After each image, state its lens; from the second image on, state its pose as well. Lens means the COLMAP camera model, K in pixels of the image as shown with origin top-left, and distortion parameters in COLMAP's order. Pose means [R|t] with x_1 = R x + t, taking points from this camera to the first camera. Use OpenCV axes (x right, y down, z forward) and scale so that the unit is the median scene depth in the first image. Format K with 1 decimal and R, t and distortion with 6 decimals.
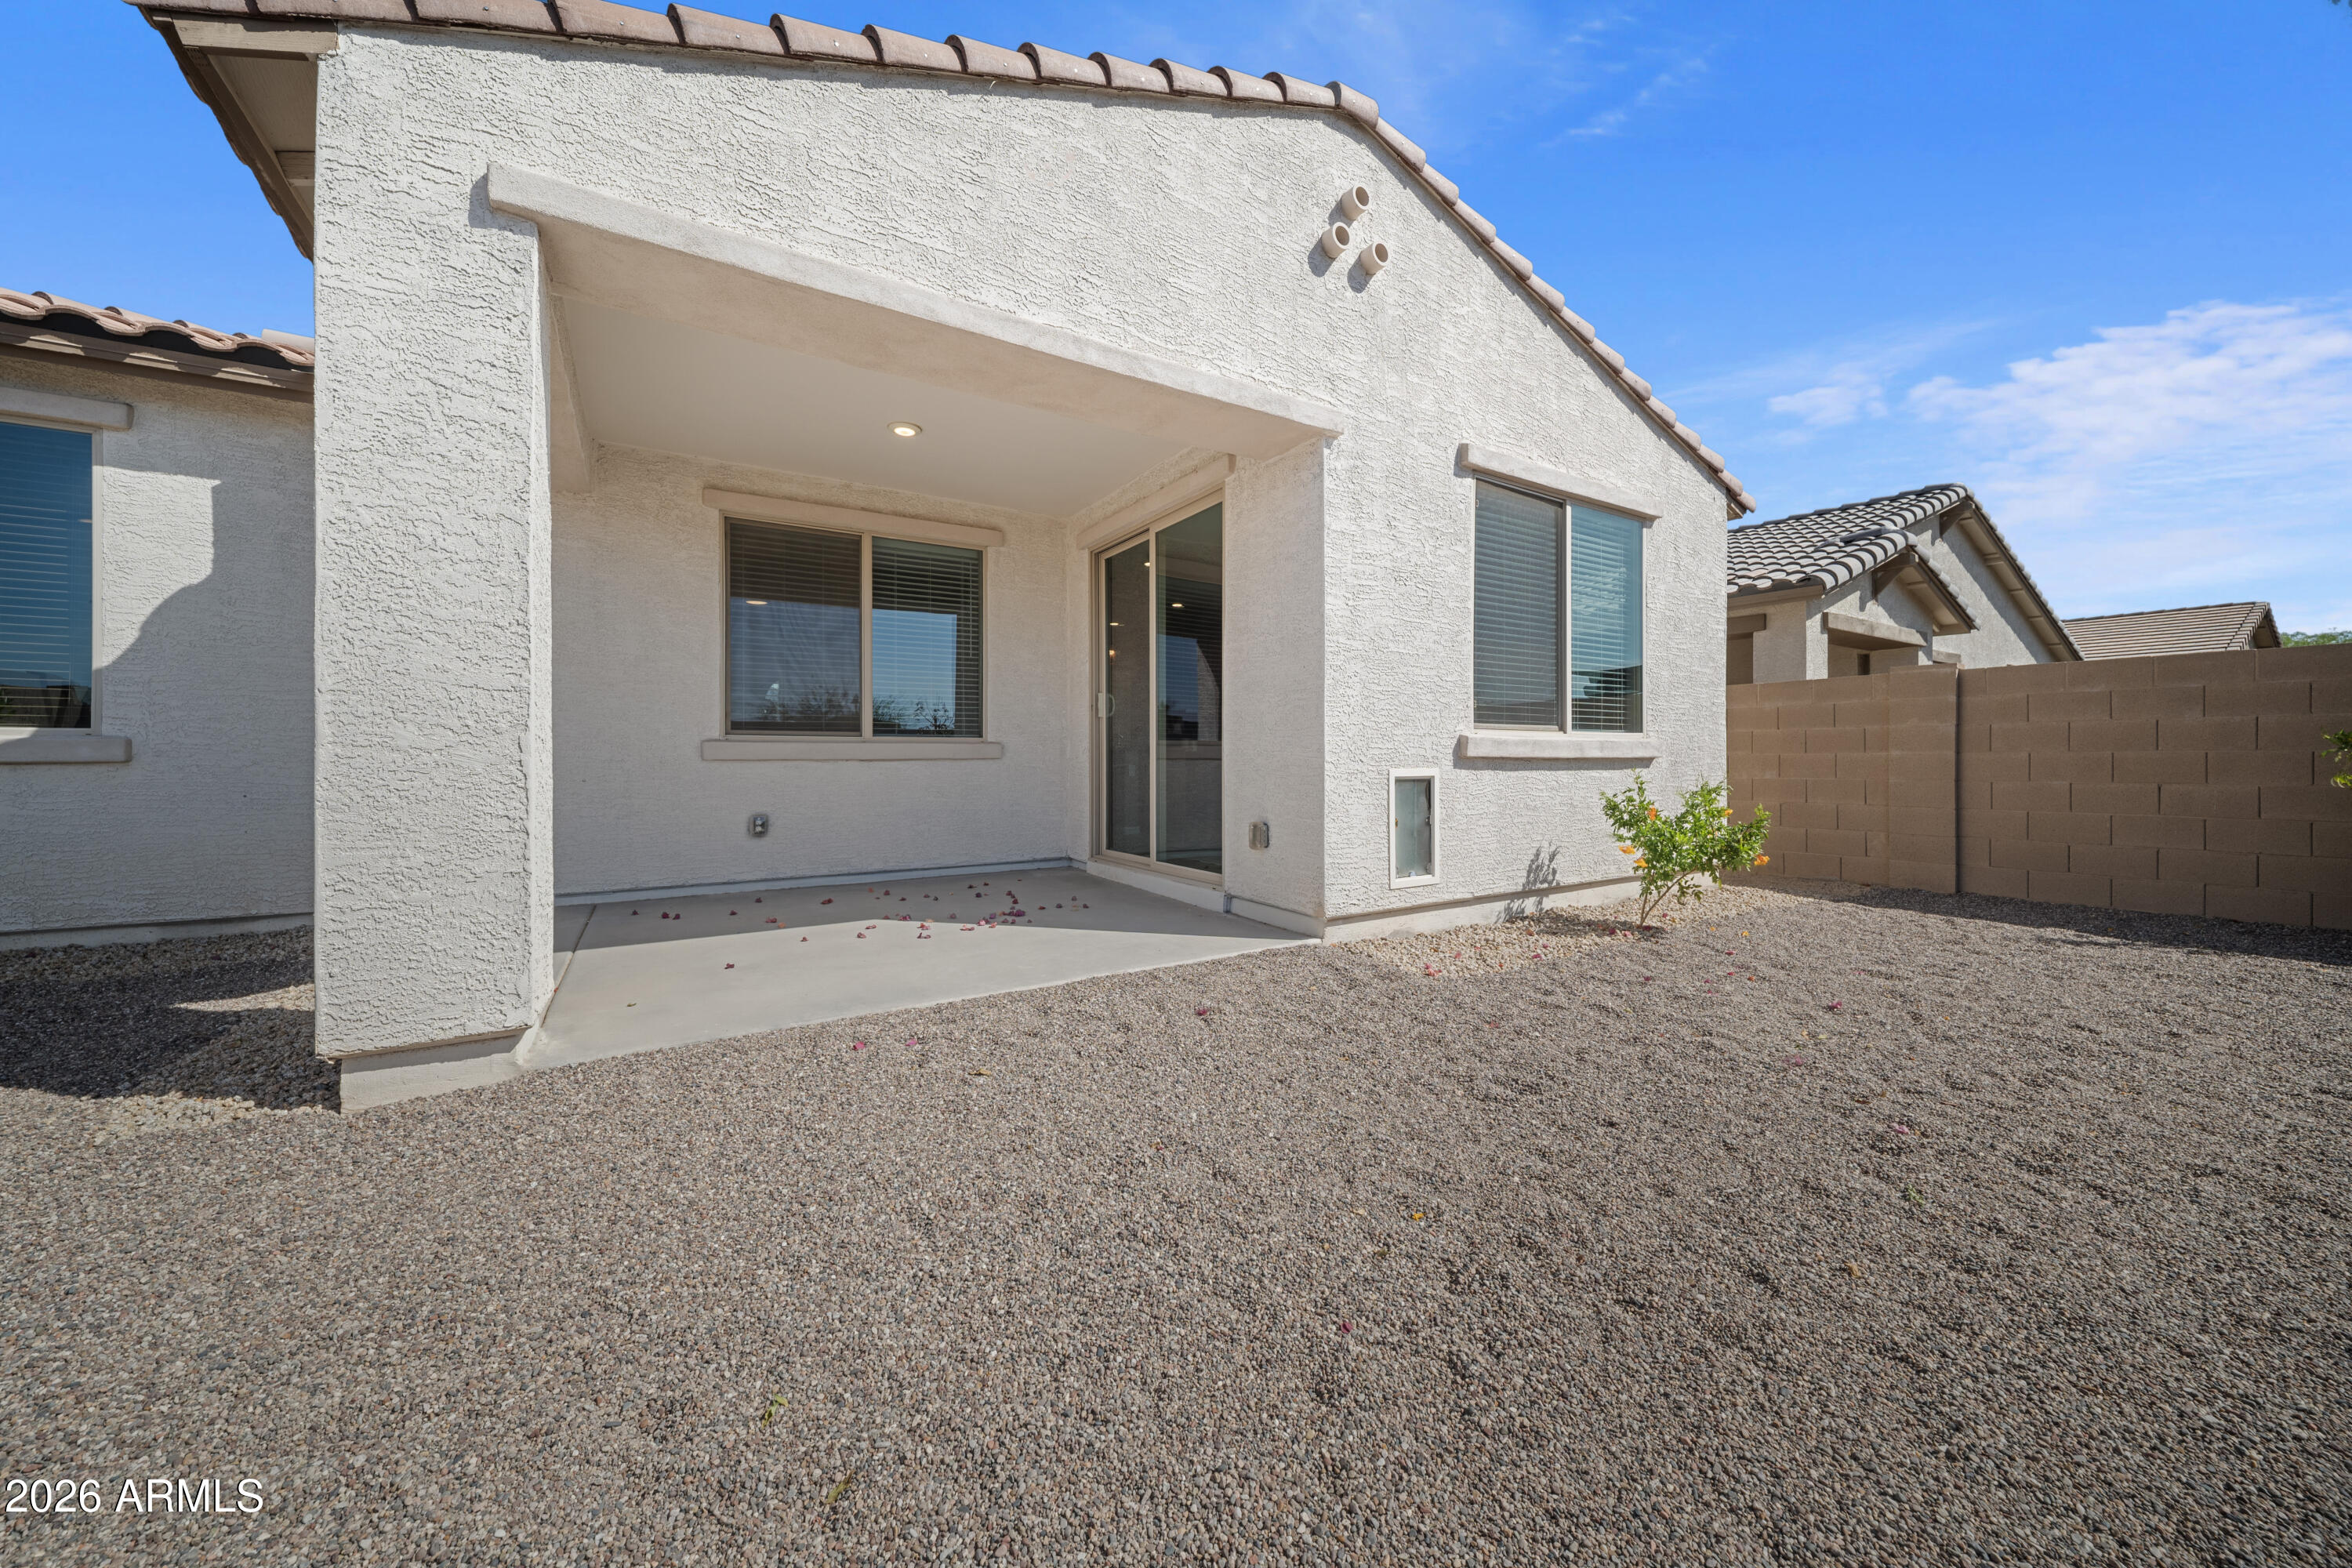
lens RADIAL K [[822.4, 0, 1197.3], [0, 822.4, 781.7], [0, 0, 1]] dist [0.014319, -0.007699]
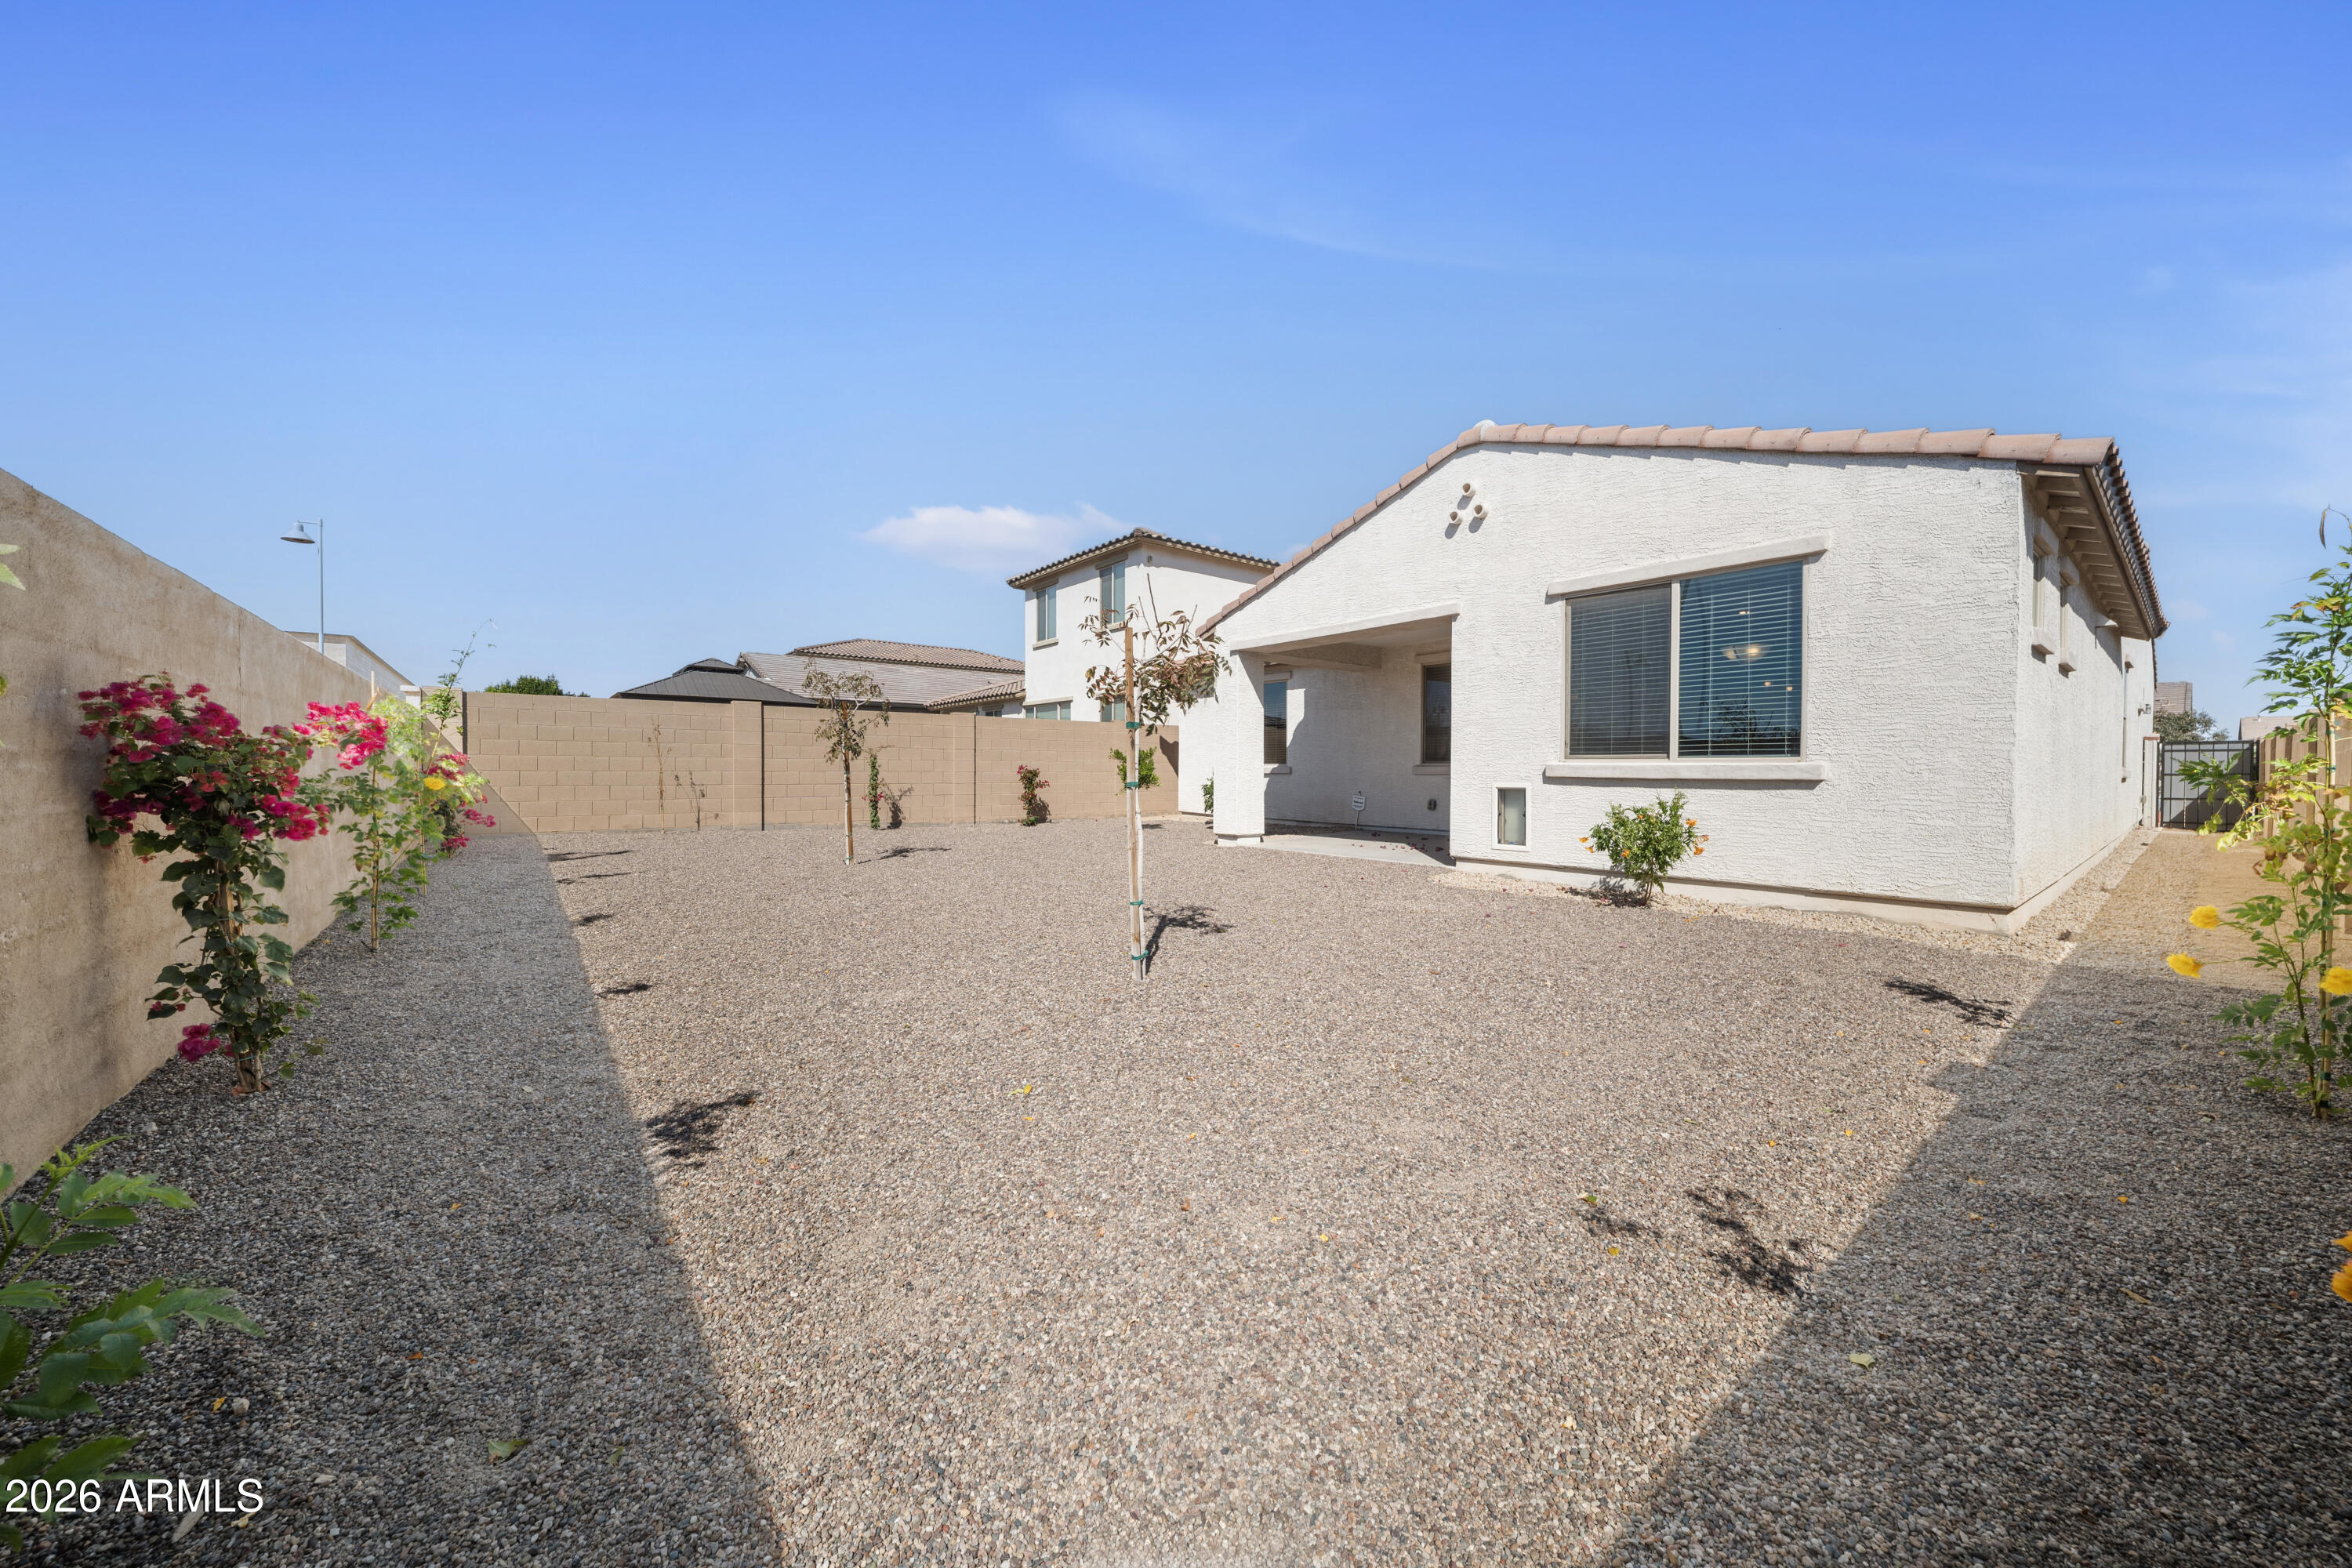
lens RADIAL K [[822.4, 0, 1197.3], [0, 822.4, 781.7], [0, 0, 1]] dist [0.014319, -0.007699]
pose [[0.146901, 0.021860, -0.988910, 1.838478], [-0.024501, 0.999529, 0.018455, -0.032940], [0.988848, 0.021518, 0.147368, 0.085601]]
